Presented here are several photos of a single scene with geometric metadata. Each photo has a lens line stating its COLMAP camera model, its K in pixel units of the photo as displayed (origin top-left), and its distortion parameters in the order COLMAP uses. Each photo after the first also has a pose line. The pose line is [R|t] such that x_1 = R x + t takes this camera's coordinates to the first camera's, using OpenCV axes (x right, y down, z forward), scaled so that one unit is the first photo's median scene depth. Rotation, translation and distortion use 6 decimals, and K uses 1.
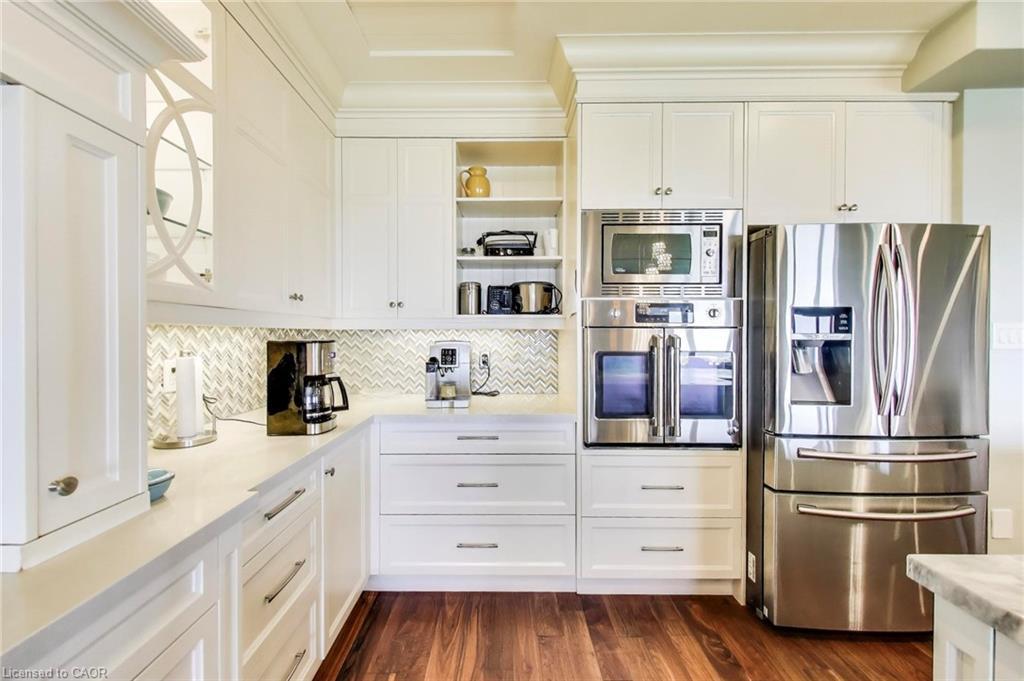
lens RADIAL K [[383.5, 0, 506.4], [0, 383.5, 332.6], [0, 0, 1]] dist [0.001443, 0.000083]
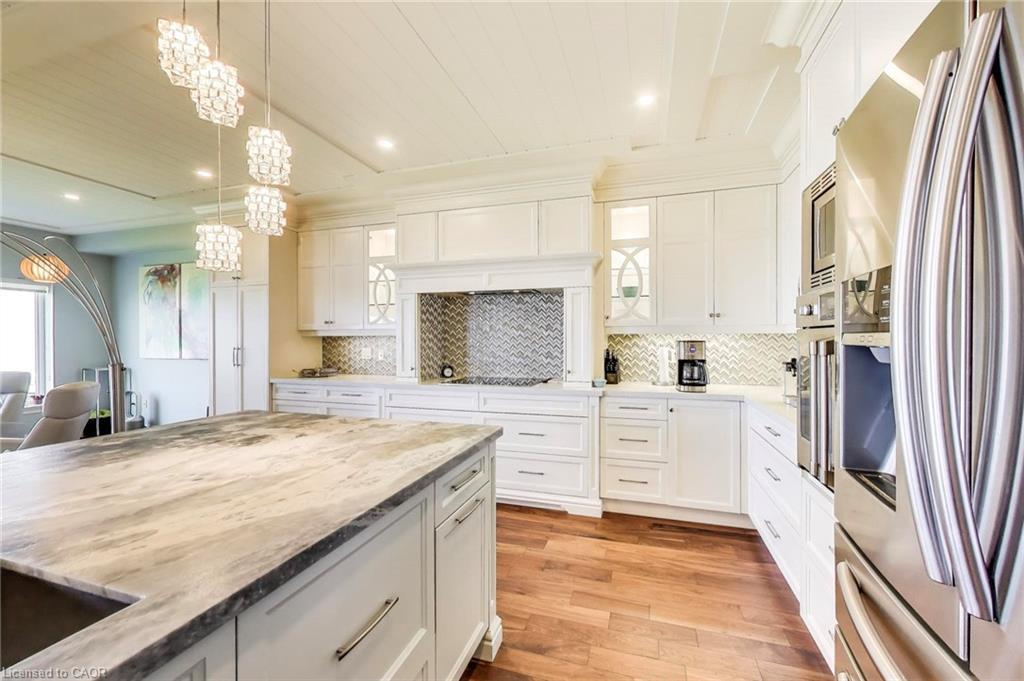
lens RADIAL K [[386.0, 0, 531.2], [0, 386.0, 340.5], [0, 0, 1]] dist [0.001298, 0.000022]
pose [[-0.282720, 0.000088, -0.959203, 1.222427], [0.003100, 0.999995, -0.000822, 0.012832], [0.959198, -0.003206, -0.282718, 0.674987]]
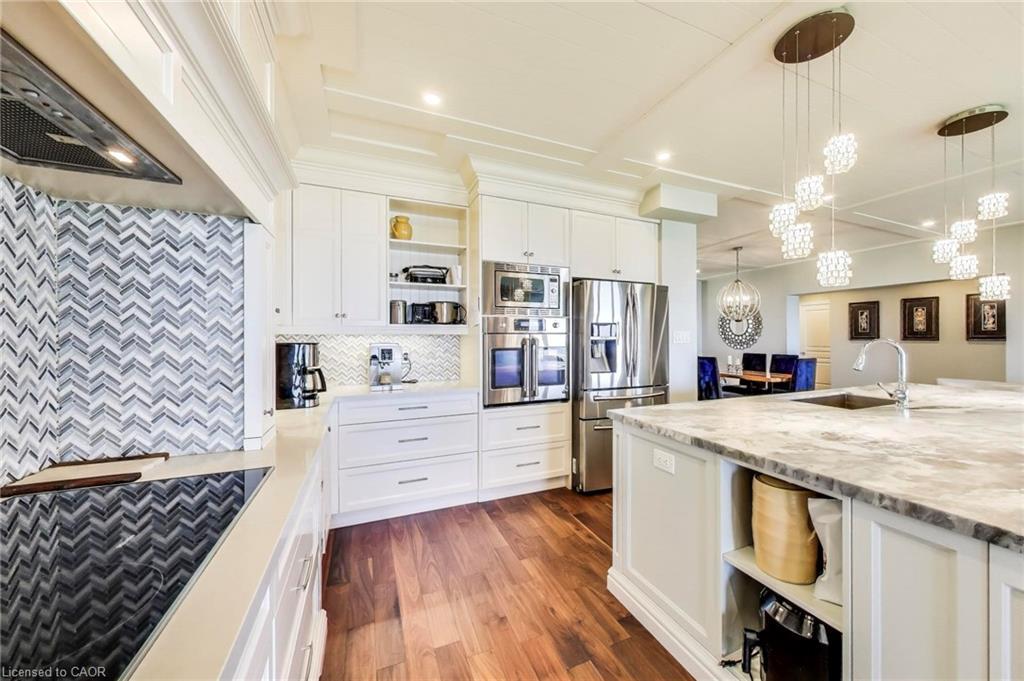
lens RADIAL K [[386.0, 0, 531.2], [0, 386.0, 340.5], [0, 0, 1]] dist [0.001298, 0.000022]
pose [[0.917535, -0.007468, 0.397586, -0.257435], [0.003191, 0.999930, 0.011417, -0.001620], [-0.397643, -0.009207, 0.917494, -0.562991]]
